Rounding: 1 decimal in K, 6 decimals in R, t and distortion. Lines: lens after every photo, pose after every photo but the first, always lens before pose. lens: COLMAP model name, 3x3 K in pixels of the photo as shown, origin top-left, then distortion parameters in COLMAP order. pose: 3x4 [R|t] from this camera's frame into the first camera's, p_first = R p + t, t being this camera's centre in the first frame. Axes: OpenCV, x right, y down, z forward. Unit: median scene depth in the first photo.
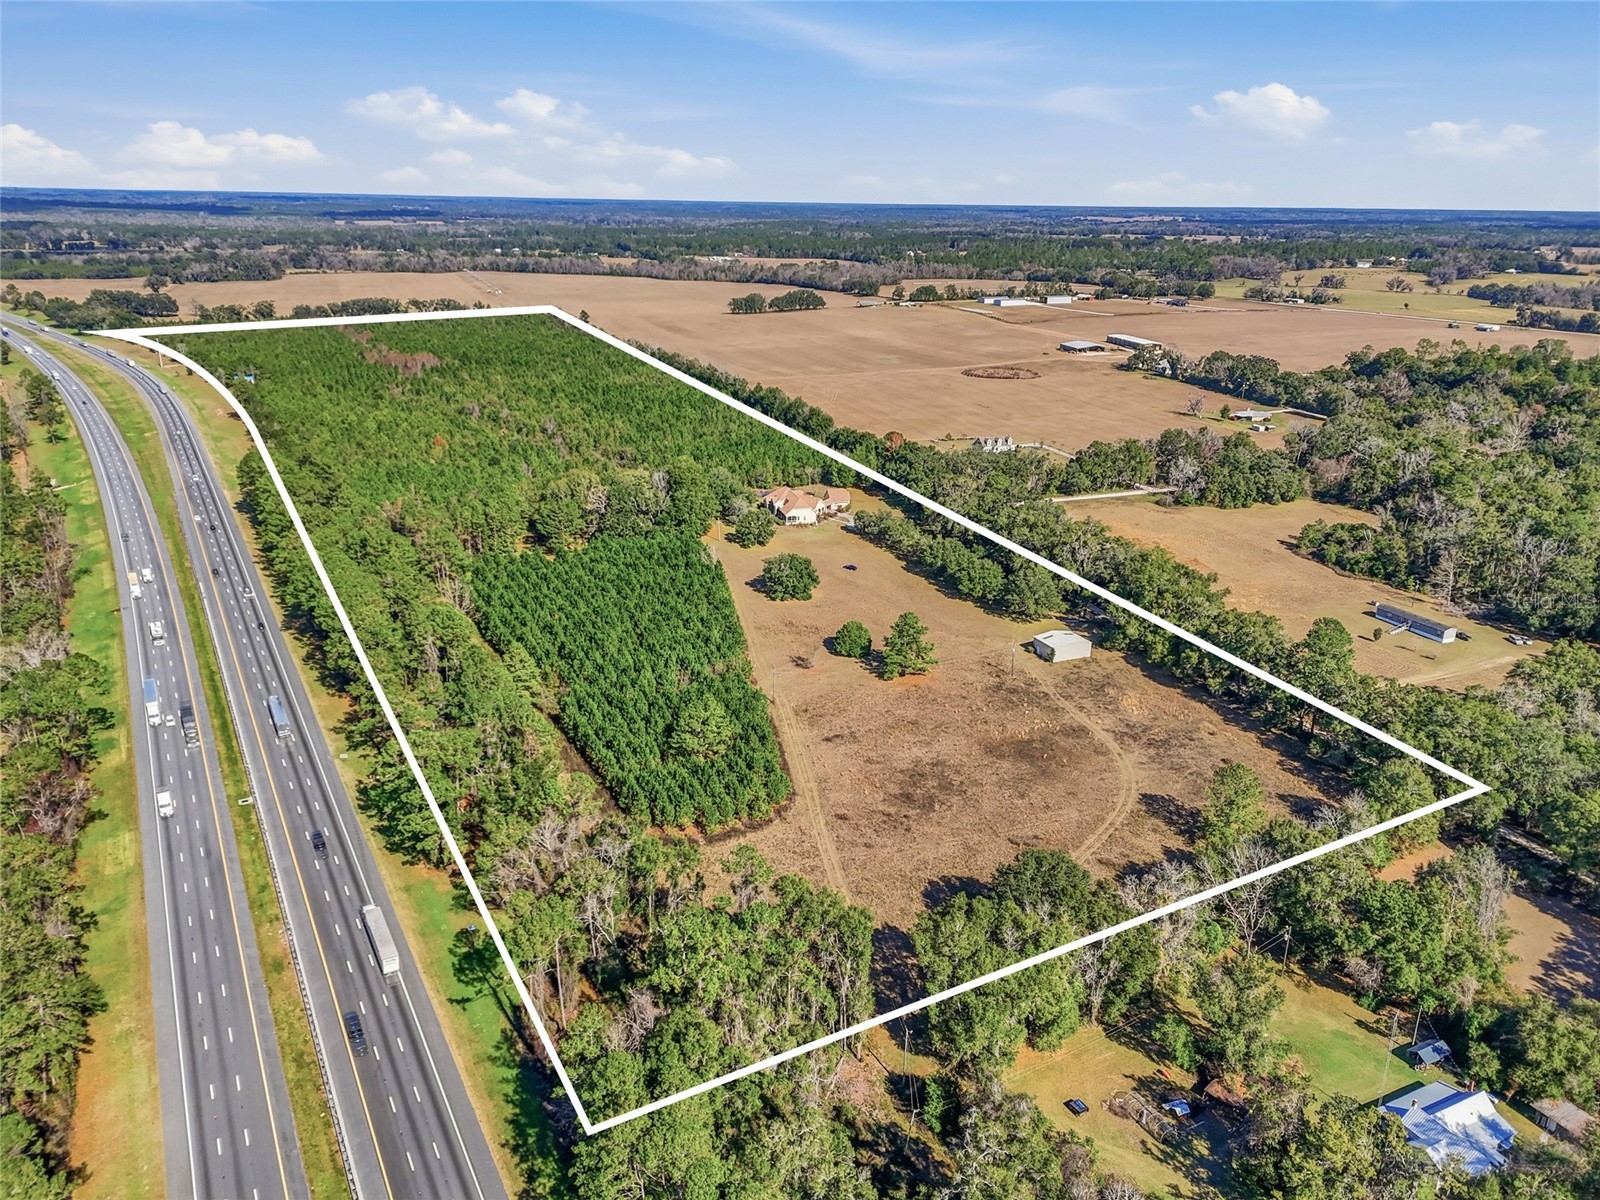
lens RADIAL K [[1292.8, 0, 800.0], [0, 1292.8, 600.0], [0, 0, 1]] dist [0.088877, -0.109414]
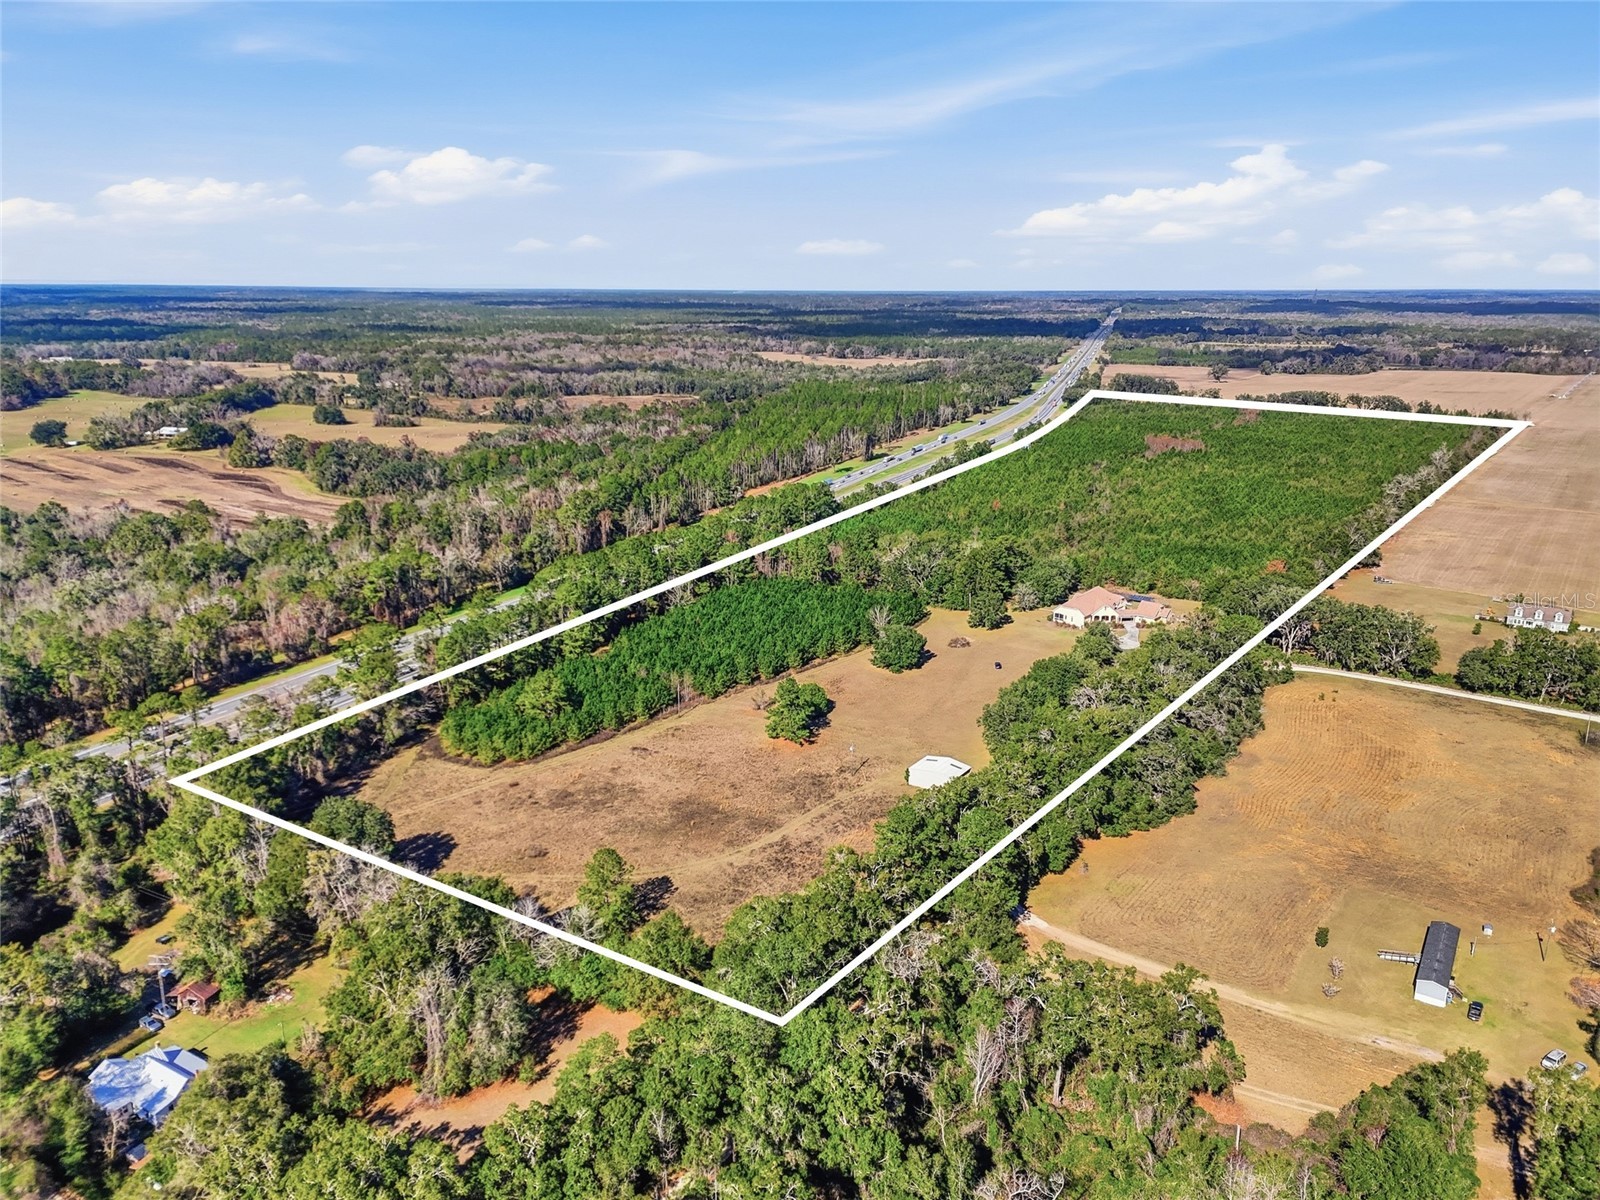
lens RADIAL K [[1292.8, 0, 800.0], [0, 1292.8, 600.0], [0, 0, 1]] dist [0.088877, -0.109414]
pose [[0.459453, 0.195105, -0.866508, 0.412398], [-0.258865, 0.962637, 0.079490, -0.057209], [0.849642, 0.187787, 0.492793, 0.209898]]
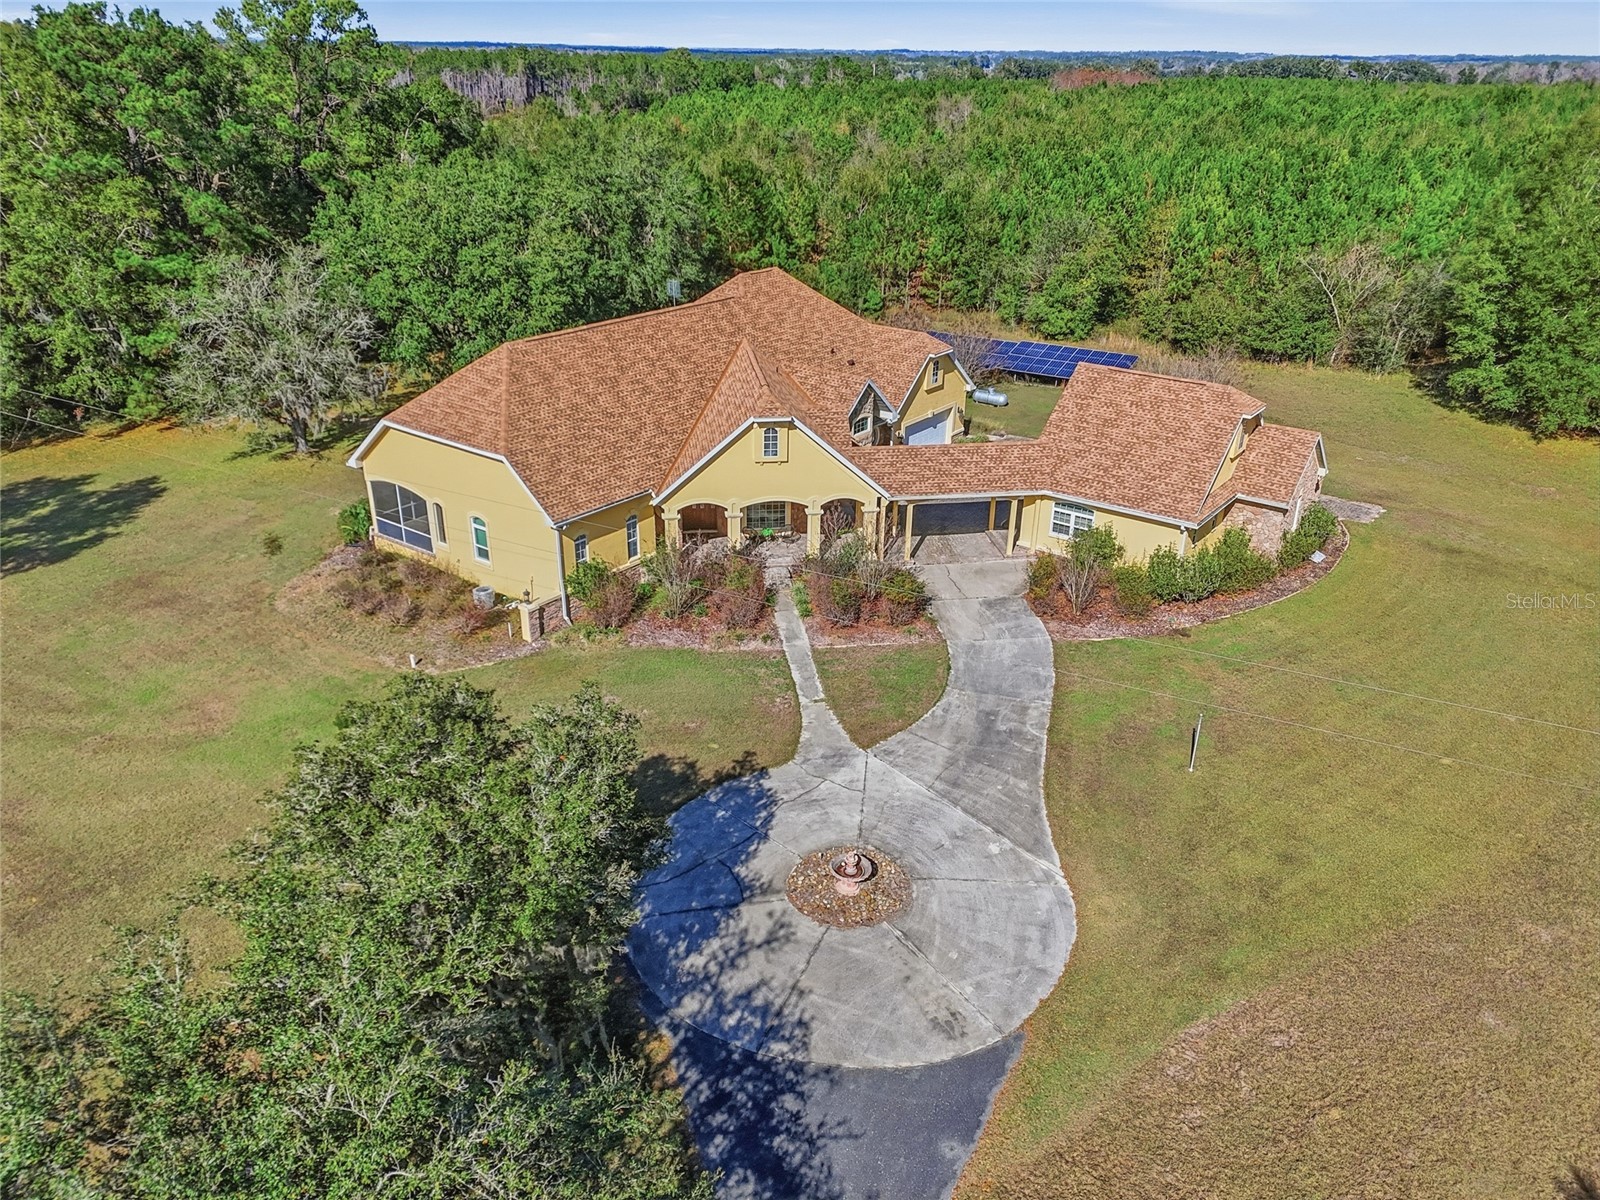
lens RADIAL K [[1292.8, 0, 800.0], [0, 1292.8, 600.0], [0, 0, 1]] dist [0.088877, -0.109414]
pose [[0.529686, 0.307868, -0.790348, 0.054863], [-0.244371, 0.947682, 0.205380, -0.049557], [0.812229, 0.084352, 0.577208, 0.551224]]
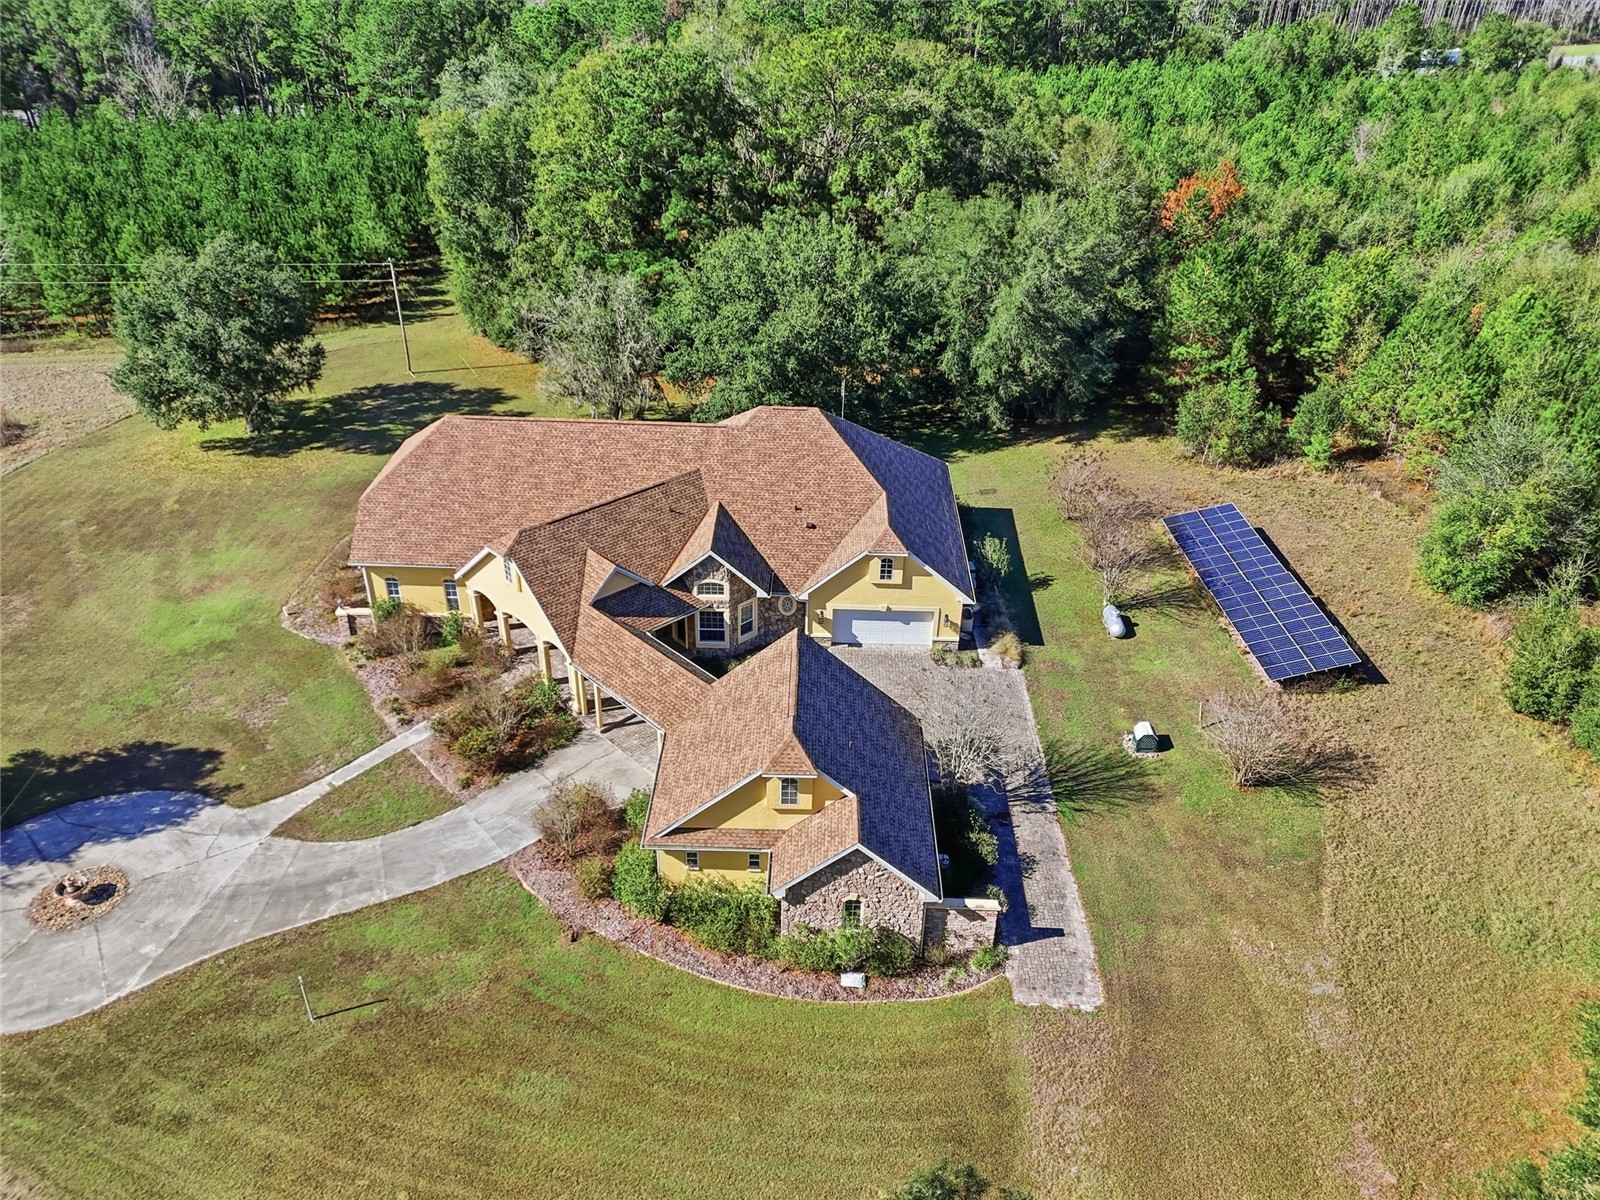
lens RADIAL K [[1292.8, 0, 800.0], [0, 1292.8, 600.0], [0, 0, 1]] dist [0.088877, -0.109414]
pose [[-0.433109, 0.422646, -0.796108, 0.051632], [-0.282180, 0.775267, 0.565097, -0.085781], [0.856032, 0.469395, -0.216513, 0.614281]]
